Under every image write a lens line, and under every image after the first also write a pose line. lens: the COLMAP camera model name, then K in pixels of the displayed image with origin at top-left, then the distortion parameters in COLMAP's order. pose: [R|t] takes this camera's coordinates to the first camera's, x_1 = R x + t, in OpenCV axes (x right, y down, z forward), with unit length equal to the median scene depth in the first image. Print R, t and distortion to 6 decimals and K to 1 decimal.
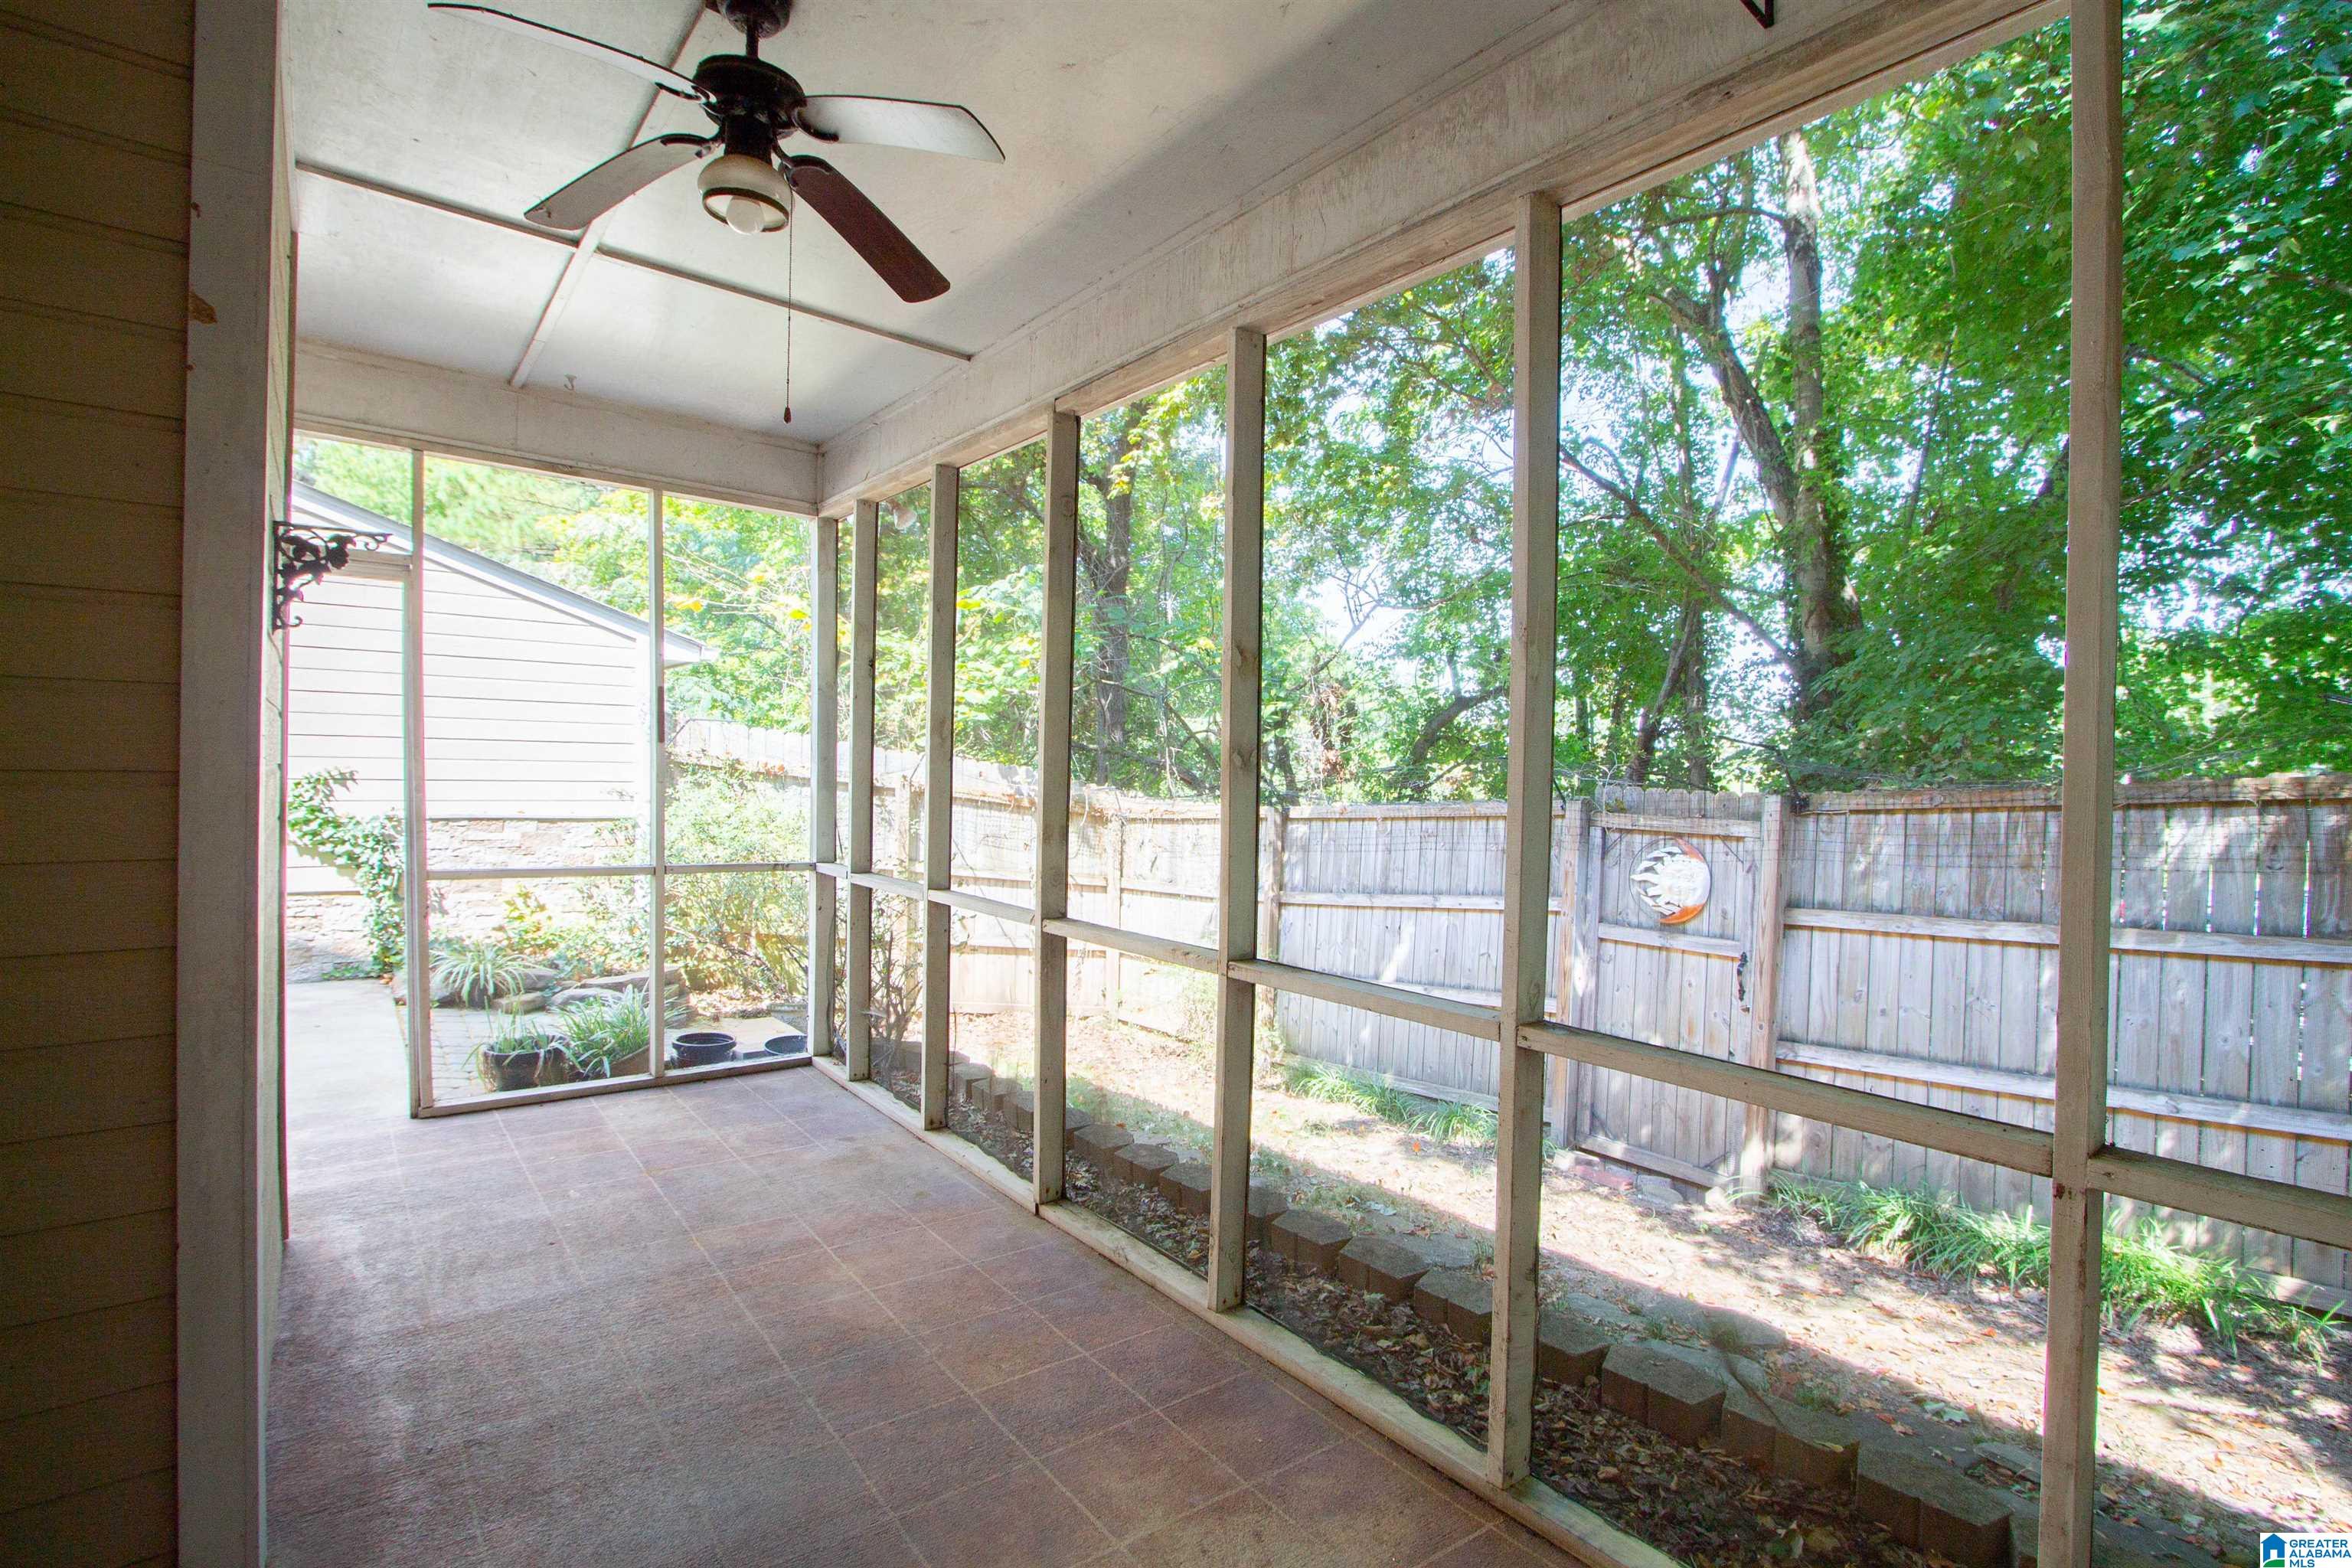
lens RADIAL K [[1112.0, 0, 1176.0], [0, 1112.0, 784.0], [0, 0, 1]] dist [-0.002684, 0.000238]
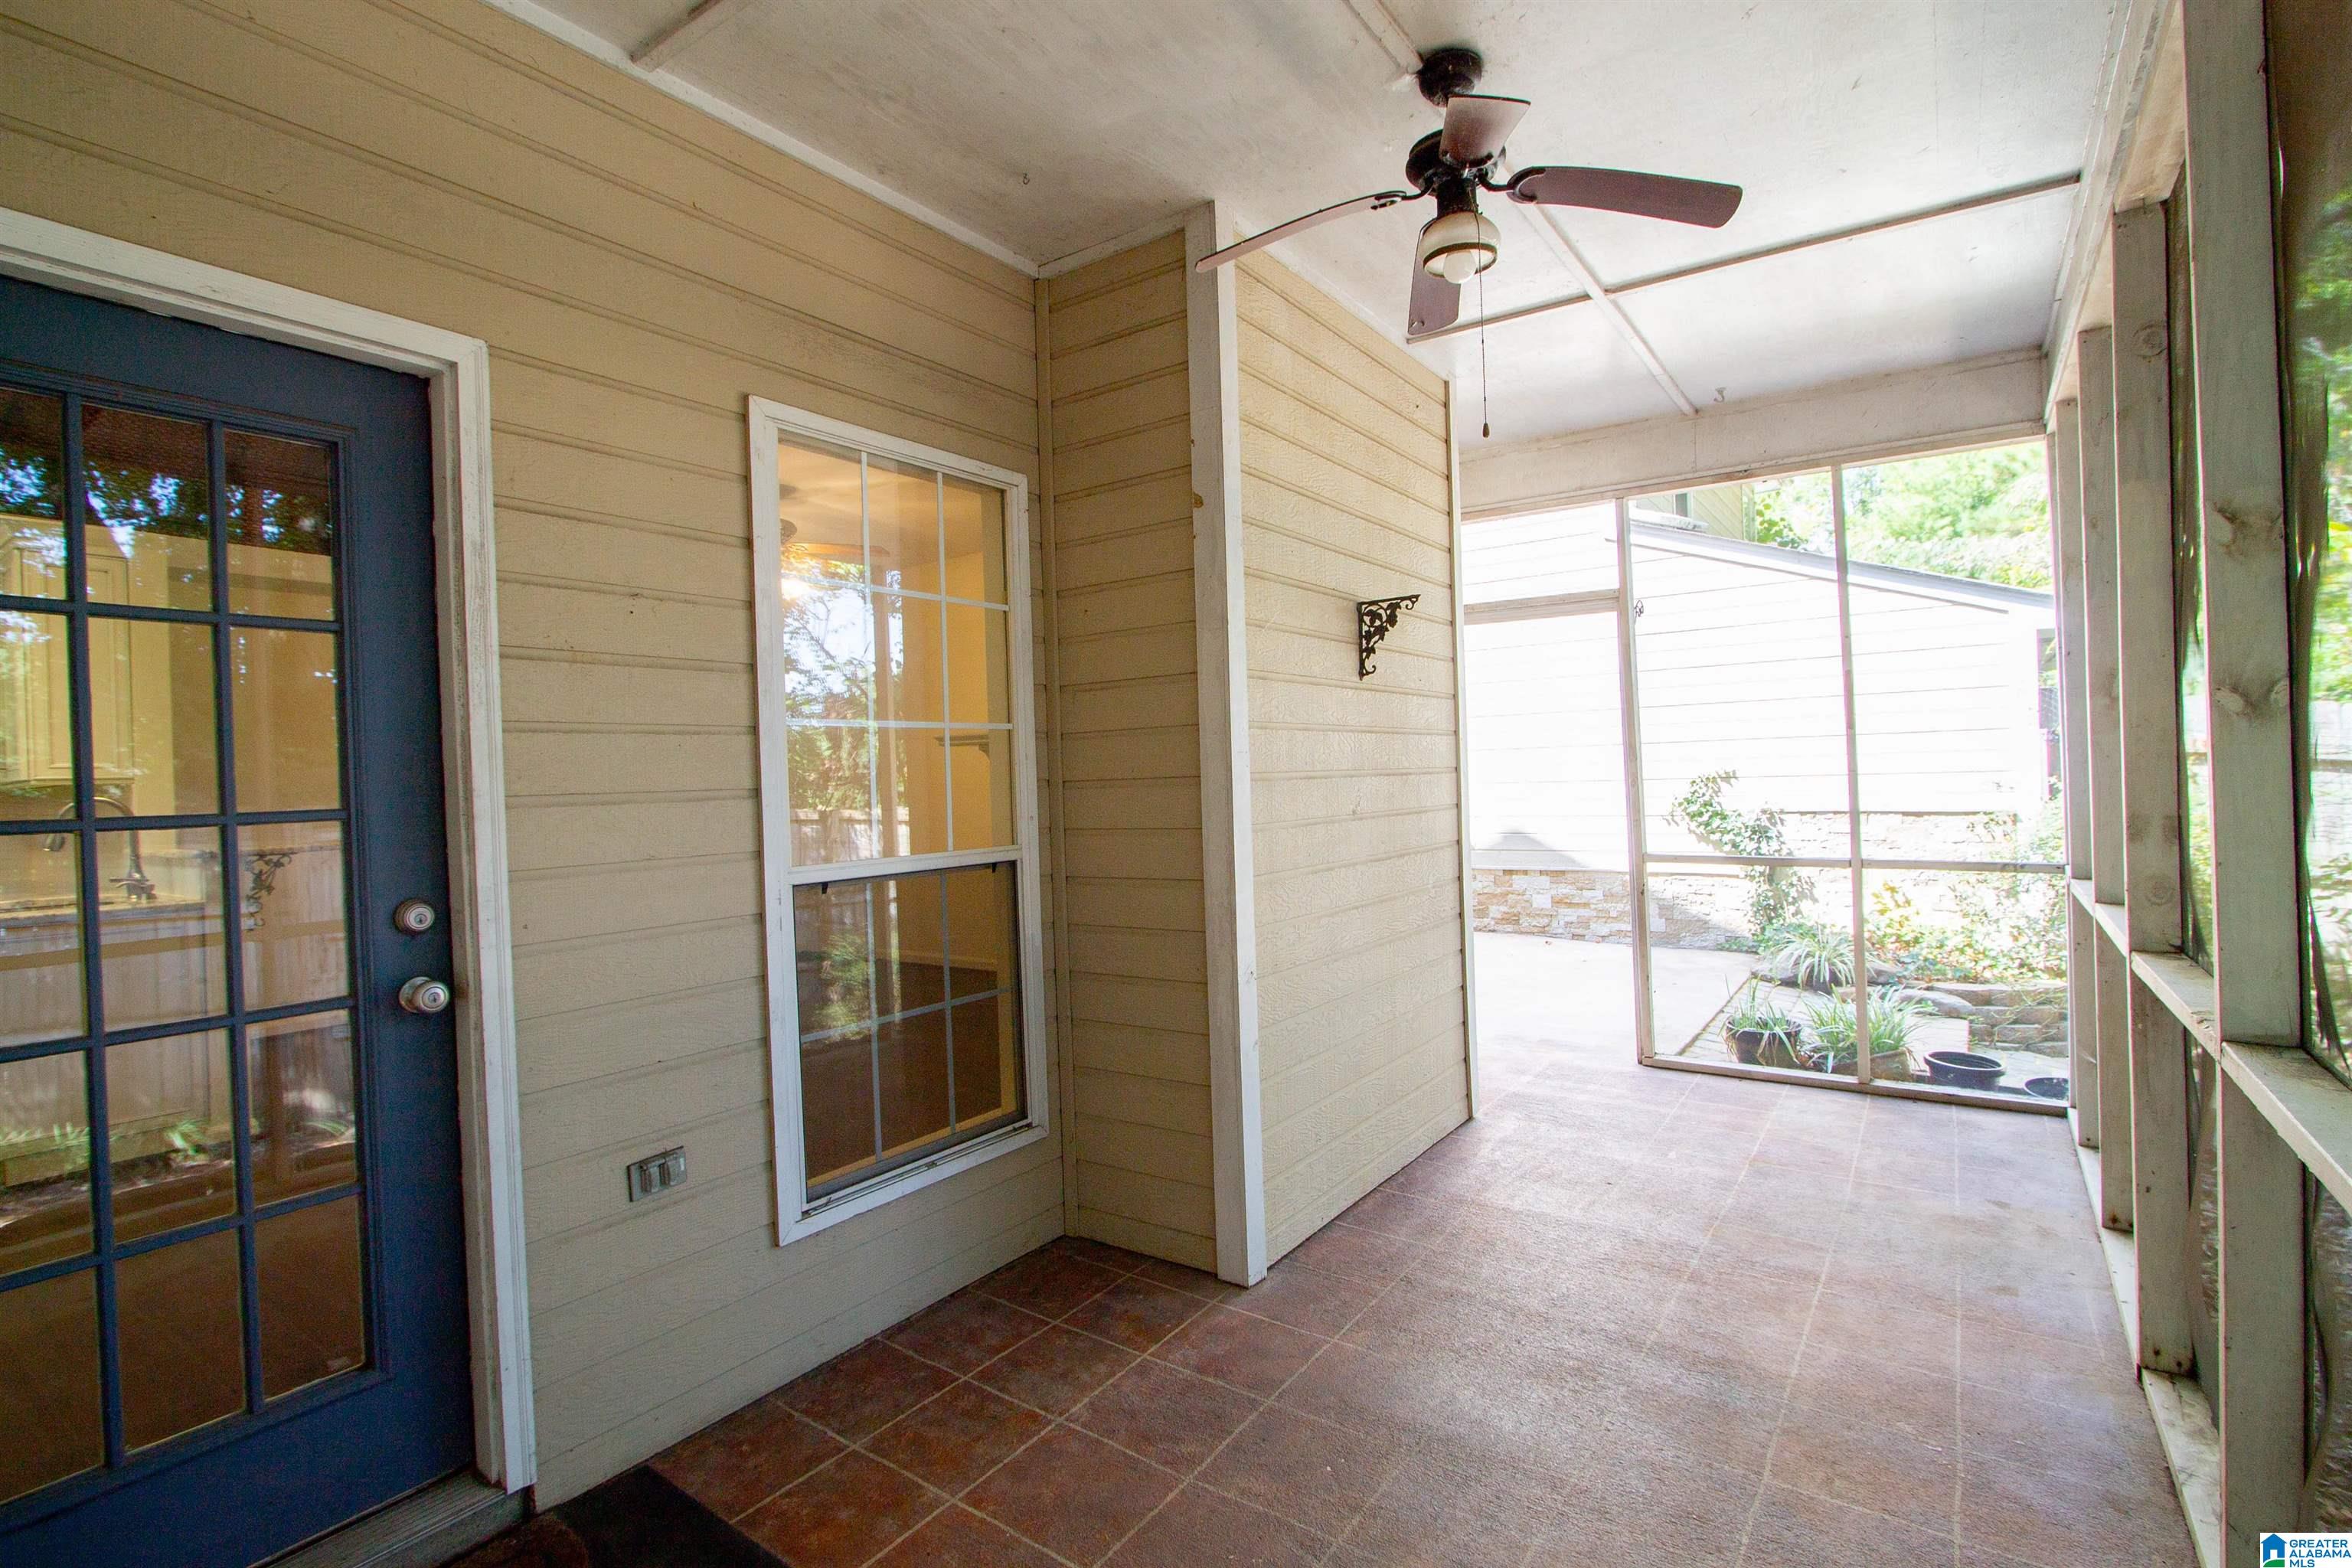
lens RADIAL K [[1100.2, 0, 1176.0], [0, 1100.2, 784.0], [0, 0, 1]] dist [-0.012991, 0.000297]
pose [[0.296120, -0.023407, -0.954864, 0.252125], [0.025672, 0.999534, -0.016541, 0.010092], [0.954806, -0.019615, 0.296583, 0.170583]]
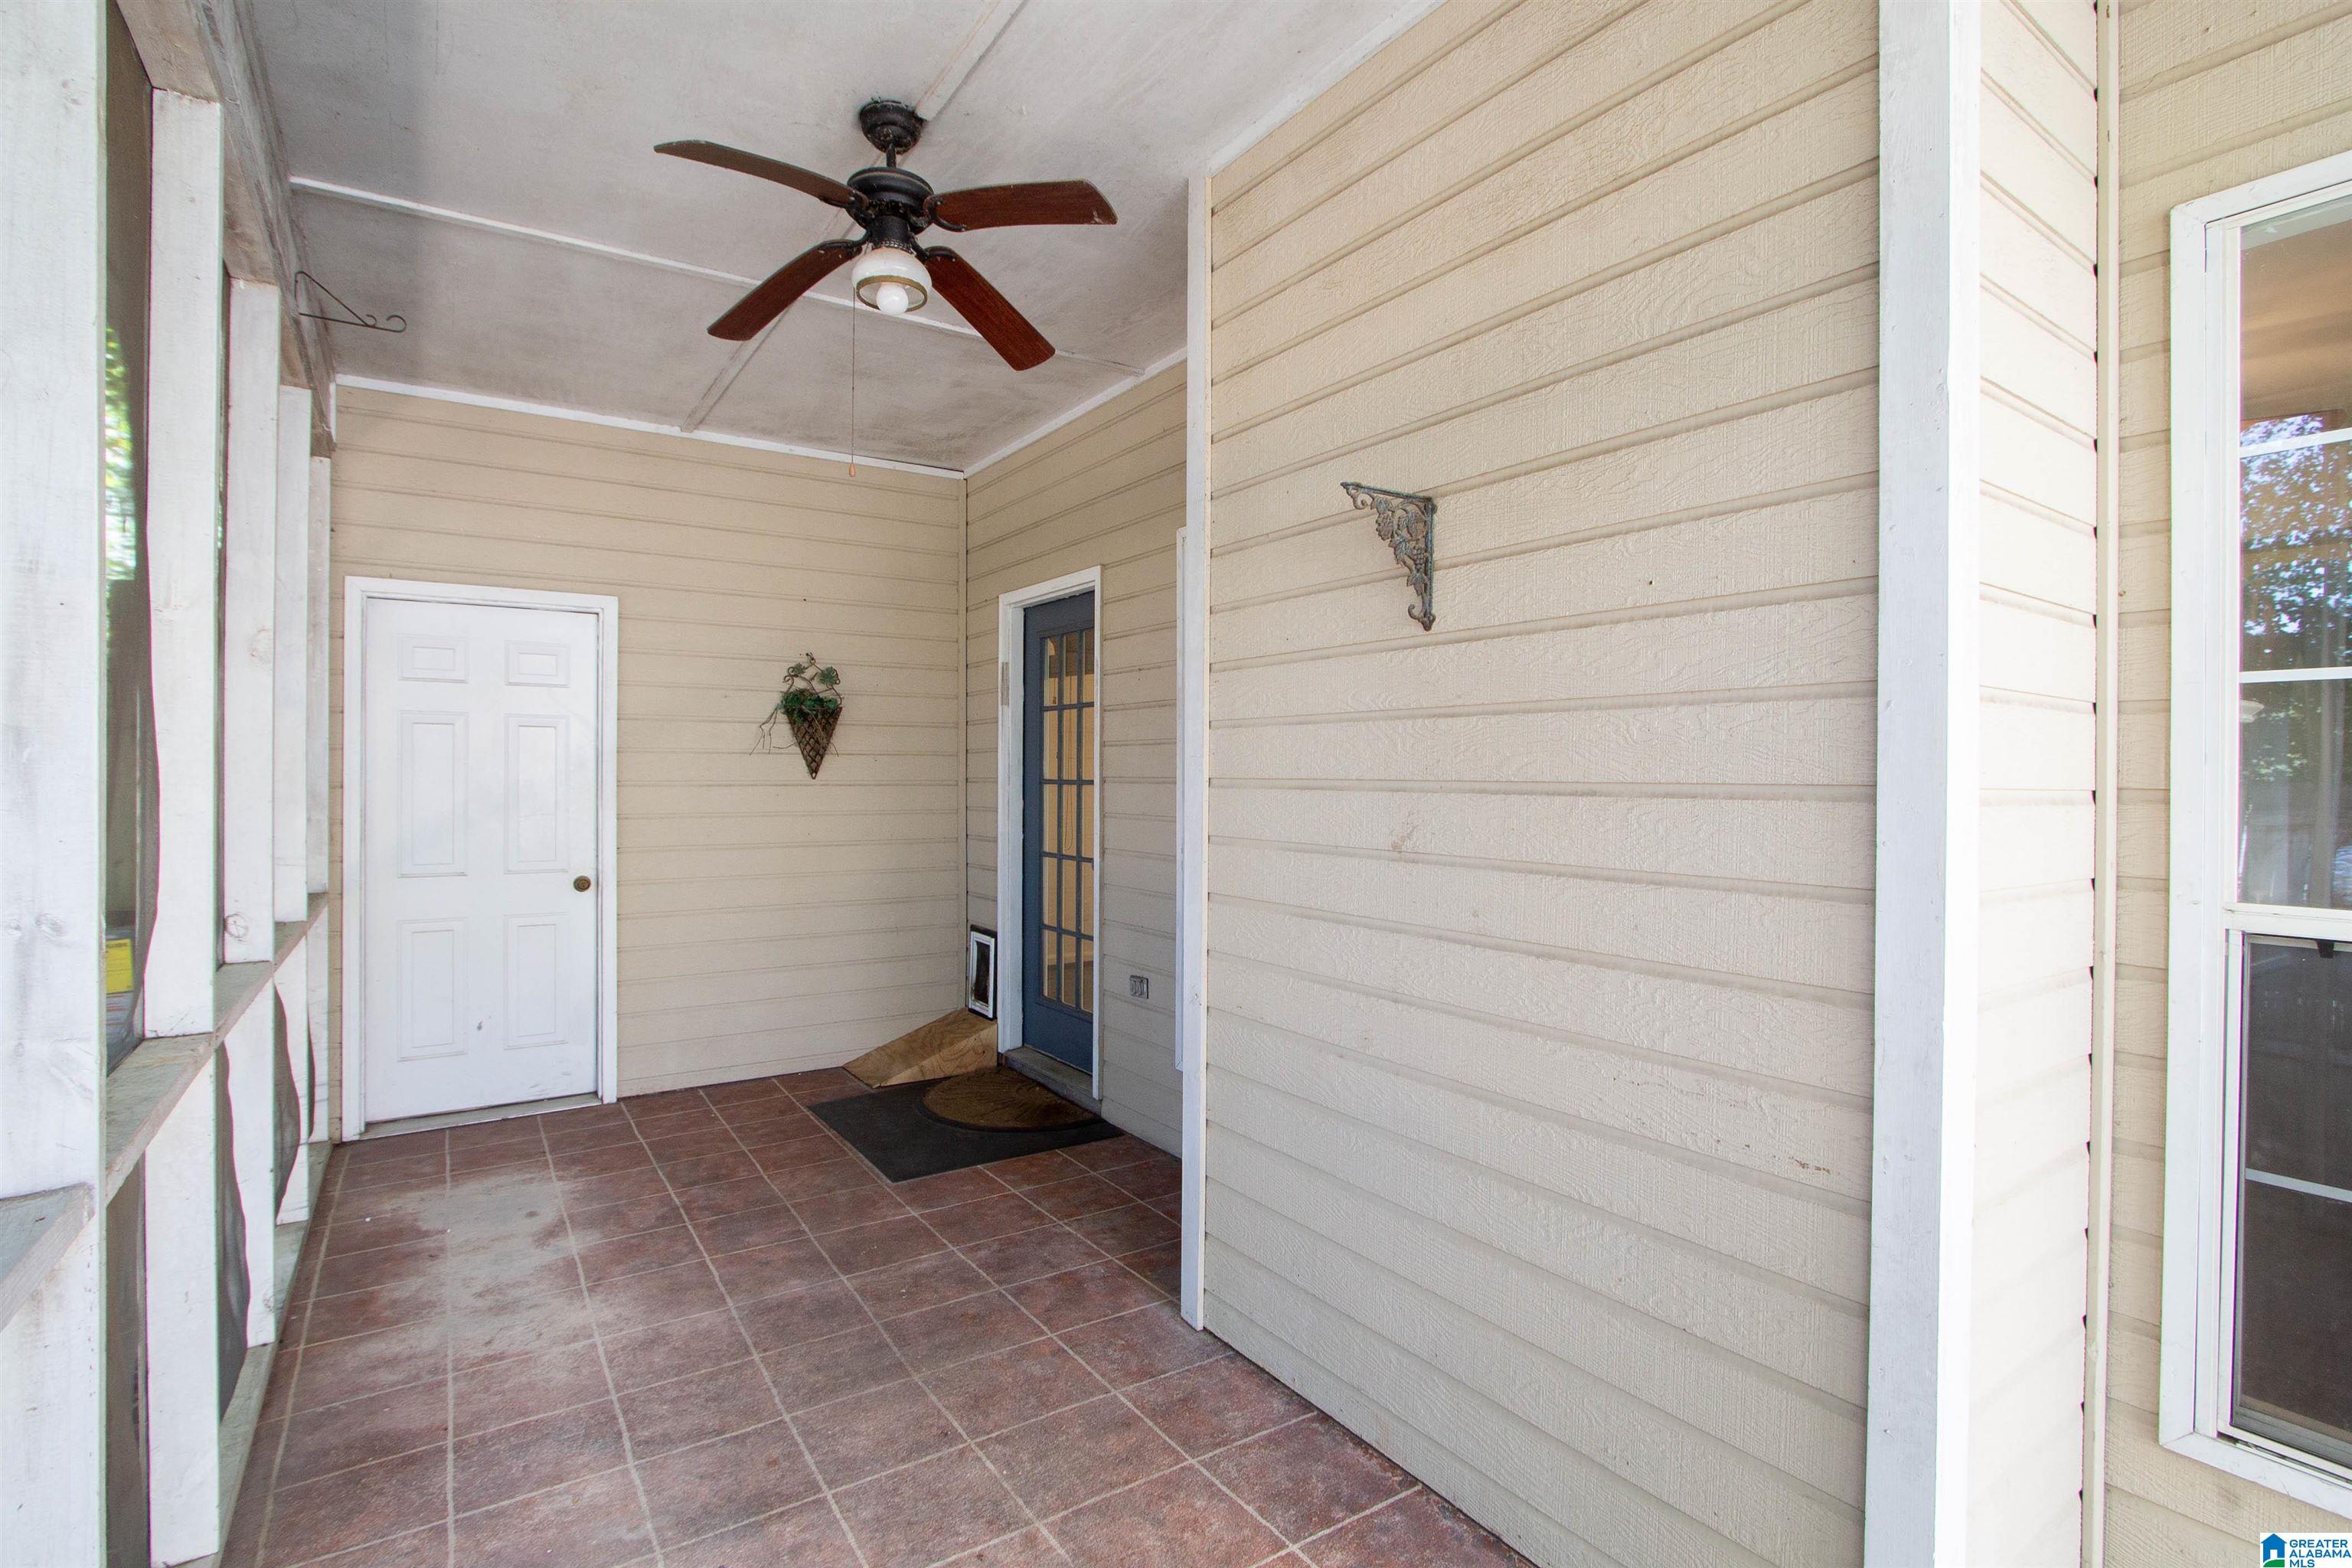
lens RADIAL K [[1100.2, 0, 1176.0], [0, 1100.2, 784.0], [0, 0, 1]] dist [-0.012991, 0.000297]
pose [[-0.998100, -0.025769, 0.055968, -0.406348], [-0.024698, 0.999500, 0.019746, -0.015013], [-0.056448, 0.018326, -0.998237, 1.037981]]
